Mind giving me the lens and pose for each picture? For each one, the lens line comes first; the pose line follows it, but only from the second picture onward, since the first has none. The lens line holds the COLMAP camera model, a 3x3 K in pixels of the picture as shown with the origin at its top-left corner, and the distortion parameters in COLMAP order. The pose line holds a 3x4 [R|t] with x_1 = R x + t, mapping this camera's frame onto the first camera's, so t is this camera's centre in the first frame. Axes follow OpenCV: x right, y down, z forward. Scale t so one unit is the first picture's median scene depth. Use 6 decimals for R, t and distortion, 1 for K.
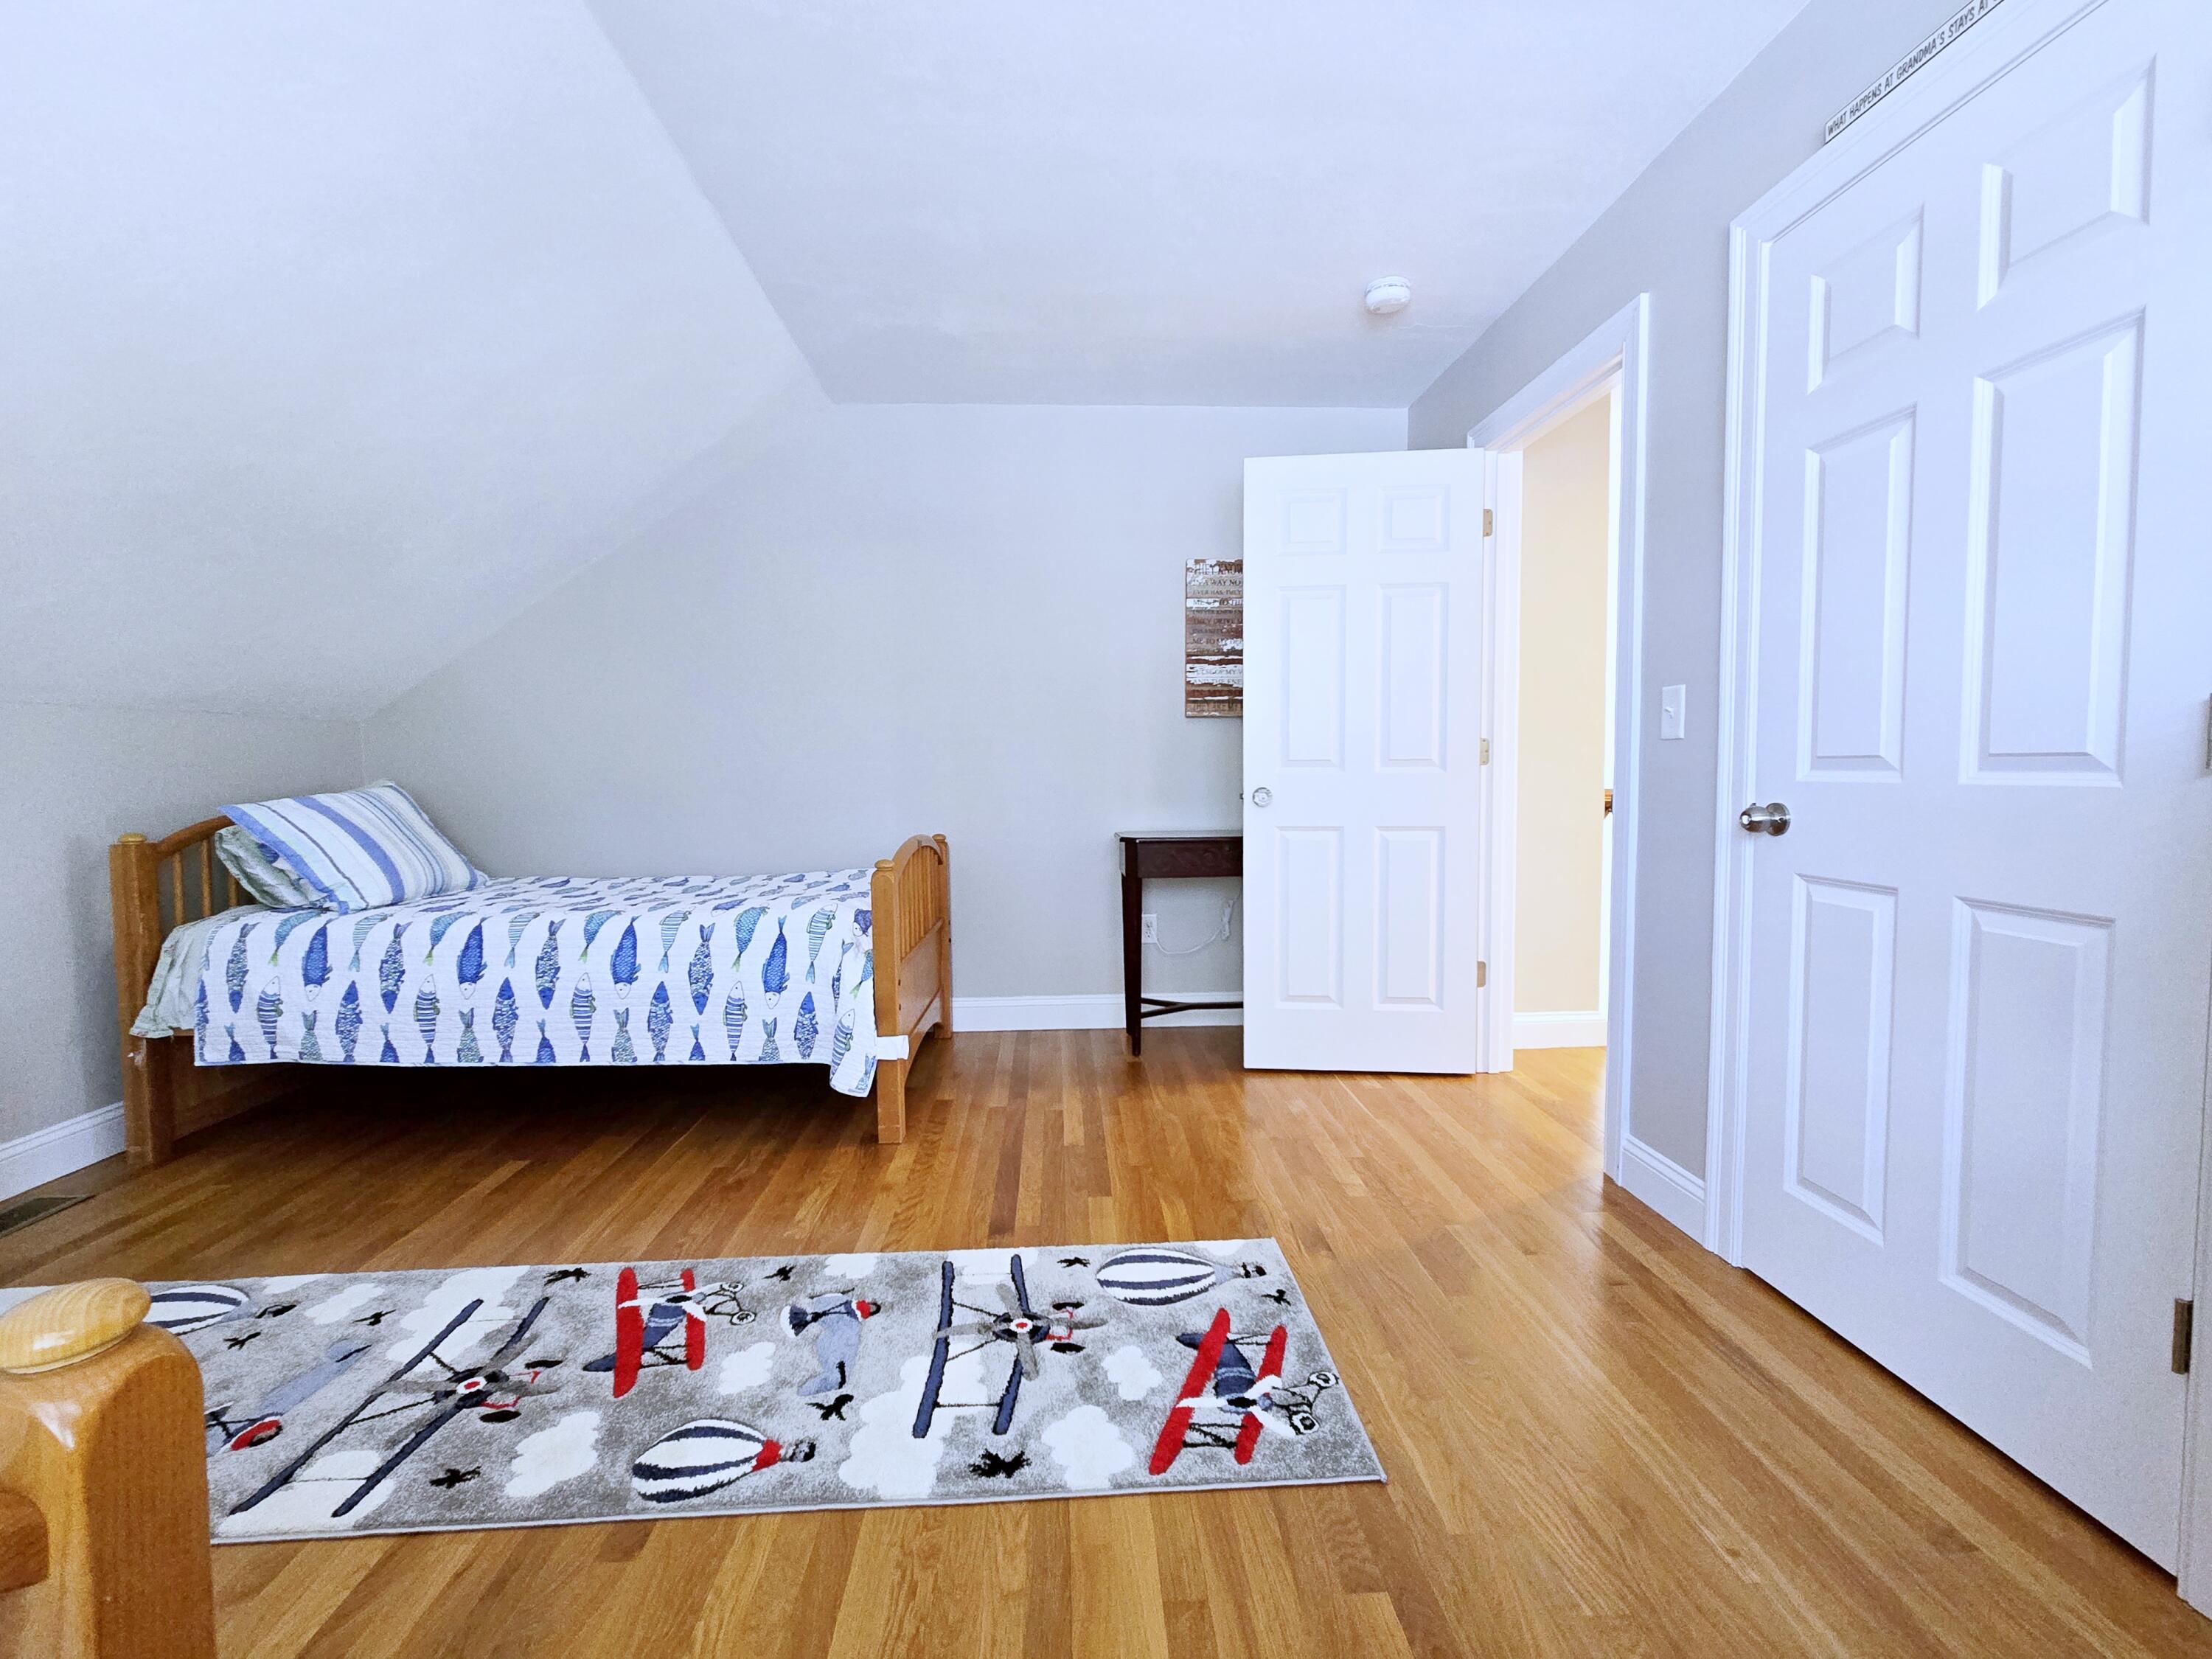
lens RADIAL K [[888.0, 0, 1105.5], [0, 888.0, 790.9], [0, 0, 1]] dist [0.000226, -0.000014]
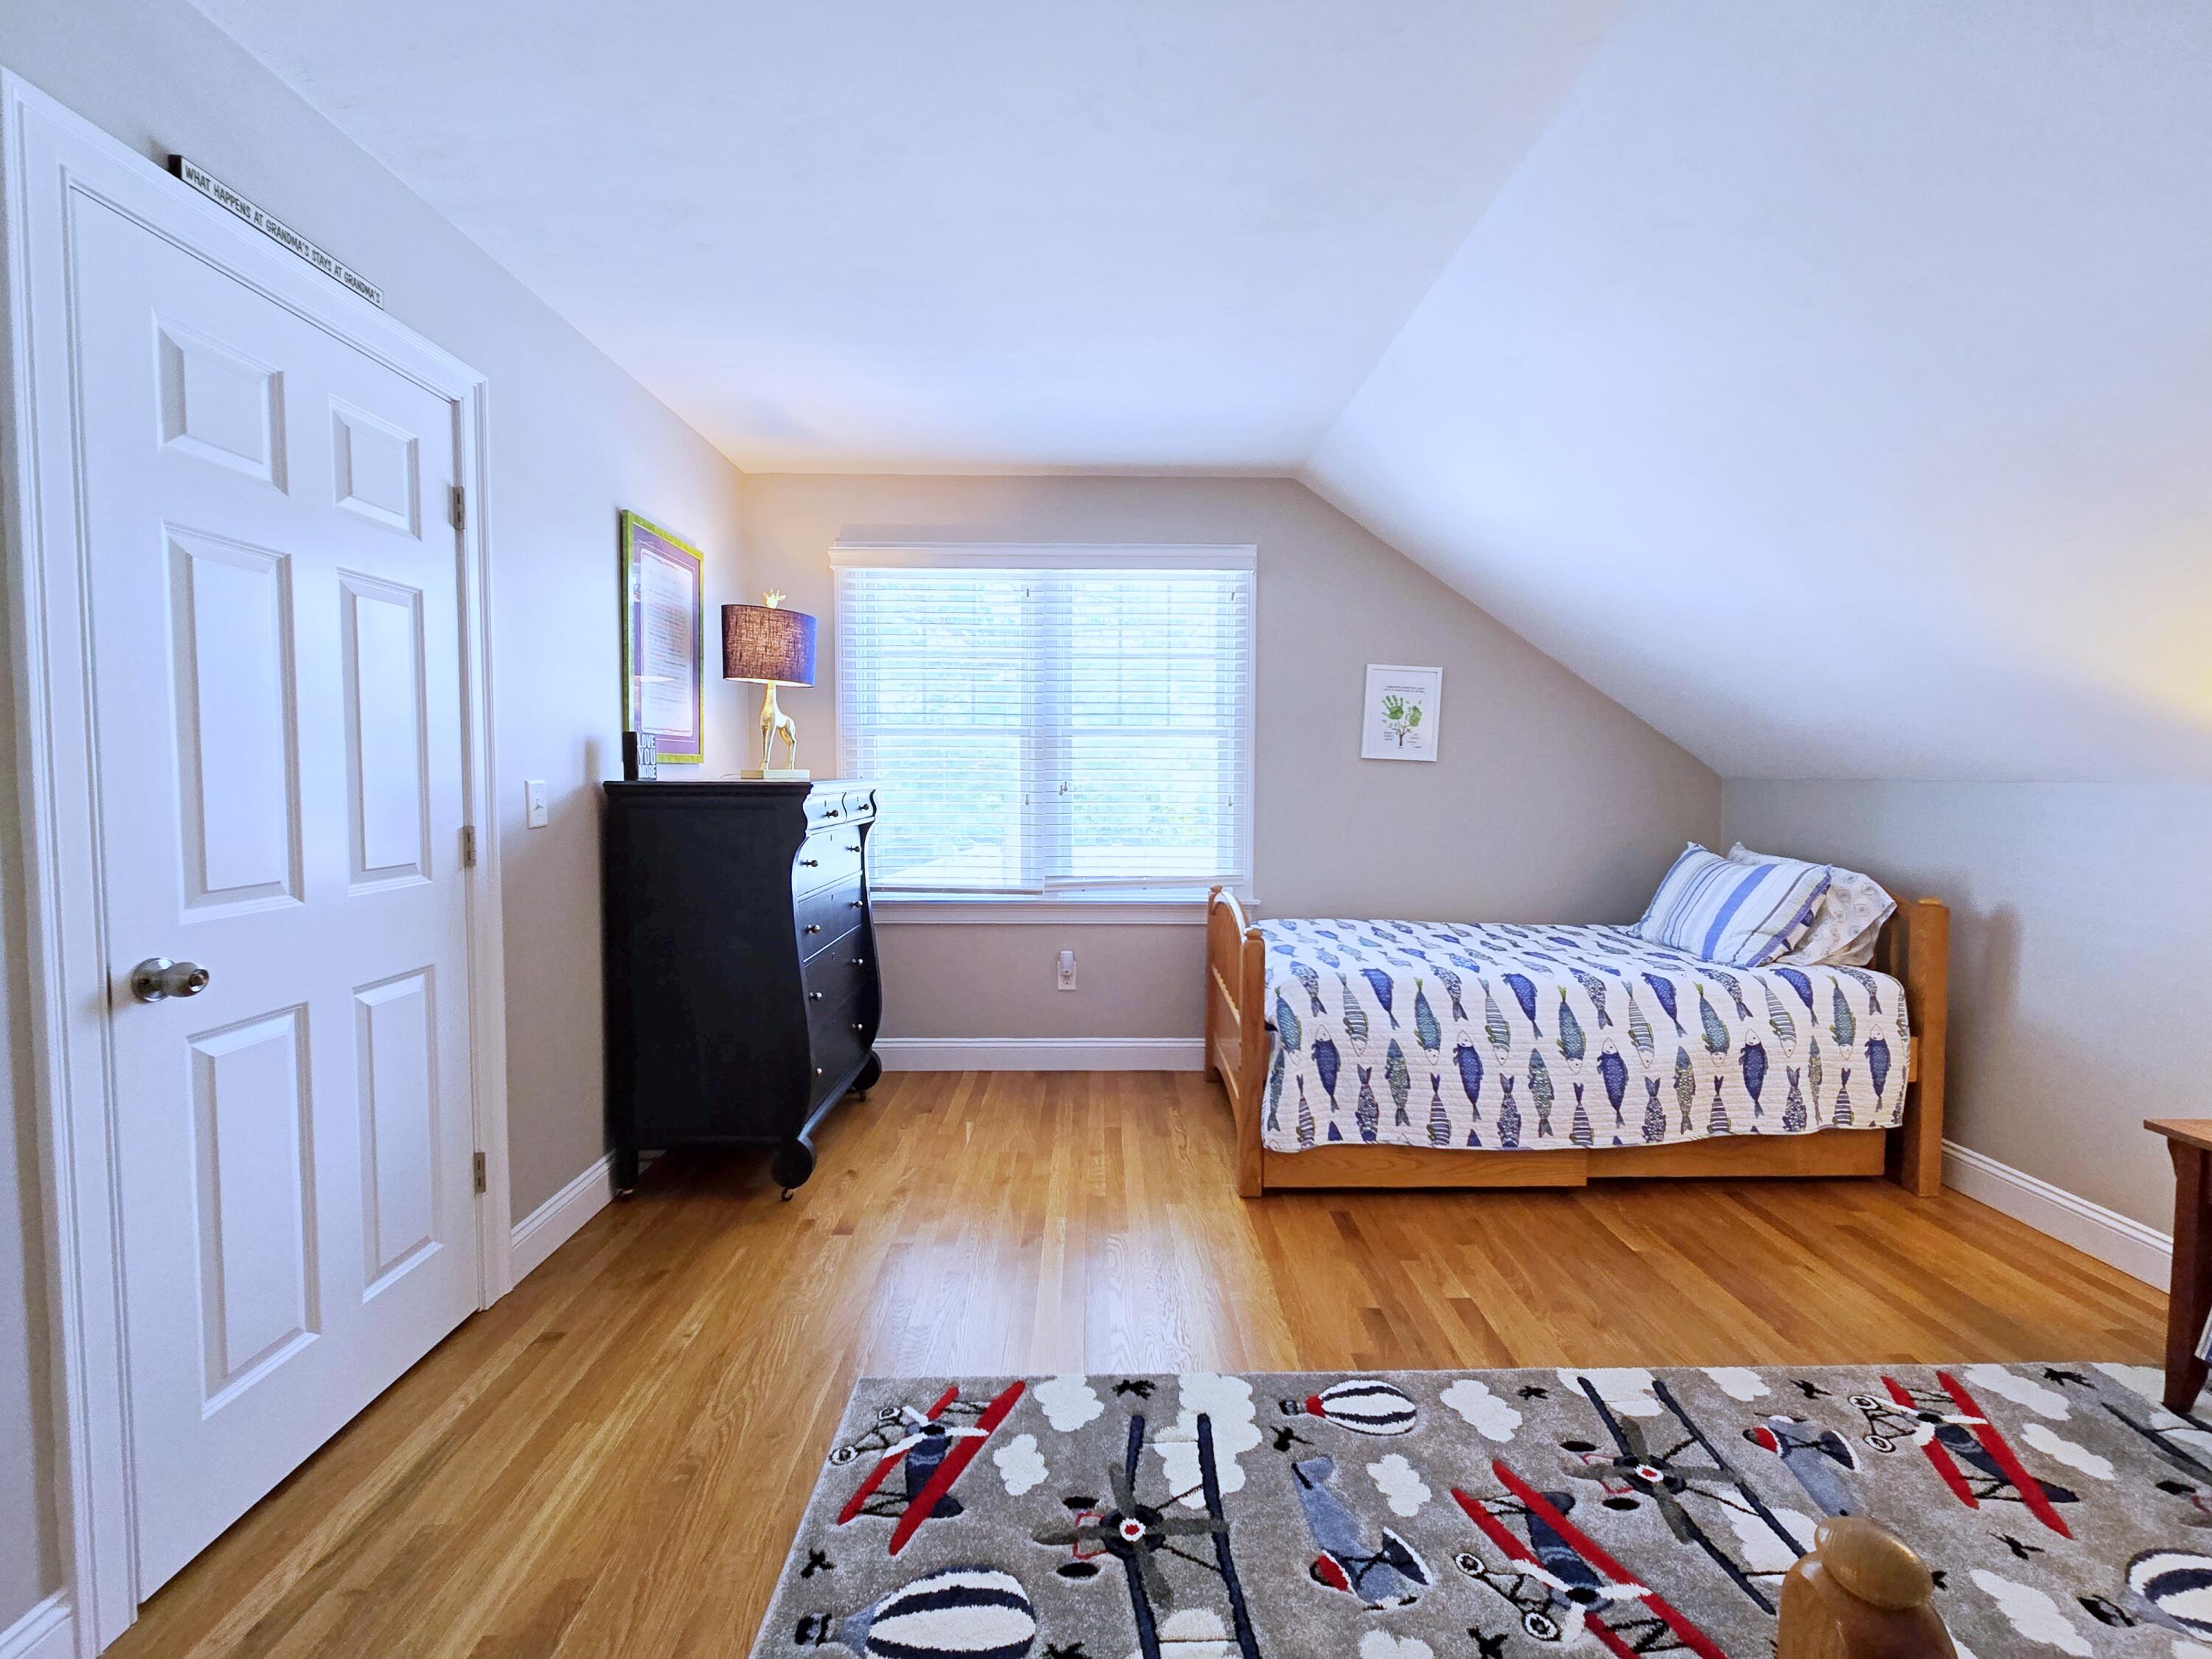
lens RADIAL K [[881.2, 0, 1106.0], [0, 881.2, 829.5], [0, 0, 1]] dist [0.001405, 0.000085]
pose [[-0.999042, 0.003819, 0.043591, -0.123475], [0.007695, 0.995991, 0.089117, -0.189262], [-0.043076, 0.089367, -0.995067, 2.033801]]
